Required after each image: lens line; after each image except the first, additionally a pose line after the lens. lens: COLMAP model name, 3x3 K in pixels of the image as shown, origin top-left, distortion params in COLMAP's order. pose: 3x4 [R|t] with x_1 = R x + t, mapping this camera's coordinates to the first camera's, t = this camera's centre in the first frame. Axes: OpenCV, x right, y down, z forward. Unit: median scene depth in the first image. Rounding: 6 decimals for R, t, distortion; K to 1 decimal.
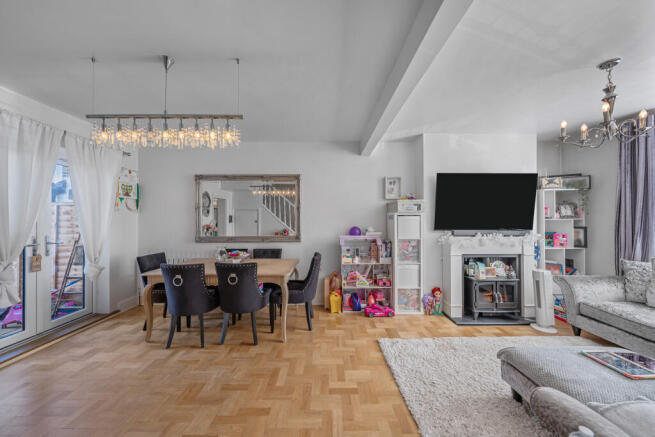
lens RADIAL K [[222.8, 0, 327.5], [0, 222.8, 218.5], [0, 0, 1]] dist [-0.000604, 0.000069]
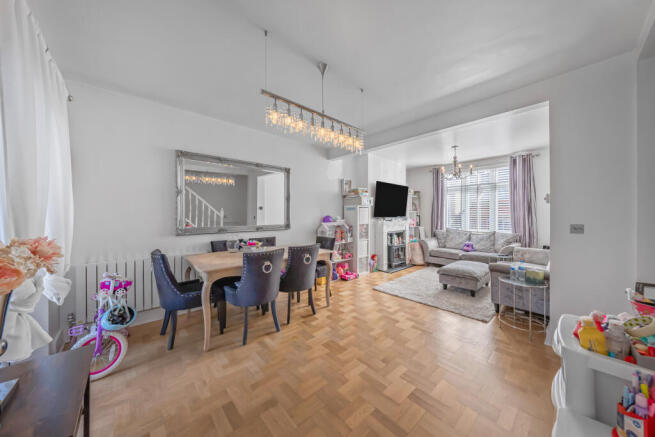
lens RADIAL K [[223.8, 0, 326.5], [0, 223.8, 214.3], [0, 0, 1]] dist [-0.000209, 0.000015]
pose [[0.742479, 0.003269, 0.669861, -0.810293], [-0.005205, 0.999986, 0.000889, 0.030309], [-0.669849, -0.004147, 0.742486, 0.063938]]
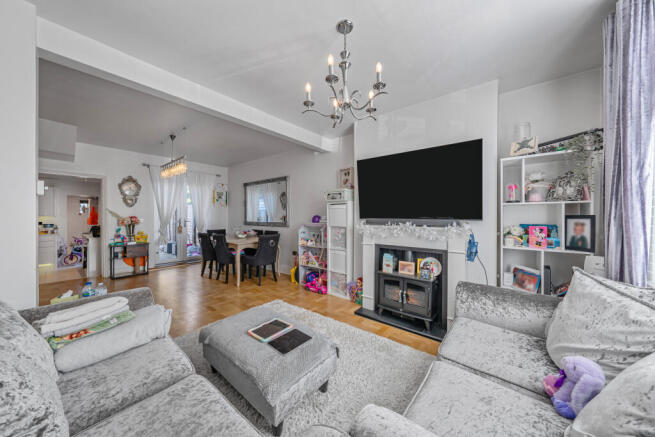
lens RADIAL K [[223.8, 0, 326.5], [0, 223.8, 214.3], [0, 0, 1]] dist [-0.000209, 0.000015]
pose [[0.770887, -0.001360, -0.636971, 1.007596], [0.005491, 0.999975, 0.004509, 0.028712], [0.636948, -0.006974, 0.770875, 0.137711]]
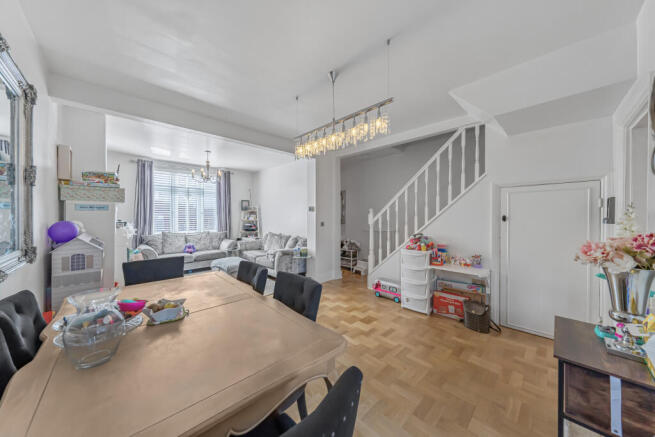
lens RADIAL K [[223.8, 0, 326.5], [0, 223.8, 214.3], [0, 0, 1]] dist [-0.000209, 0.000015]
pose [[-0.695855, 0.006192, 0.718155, -0.848730], [-0.001755, 0.999945, -0.010322, 0.025940], [-0.718180, -0.008443, -0.695806, 1.022229]]
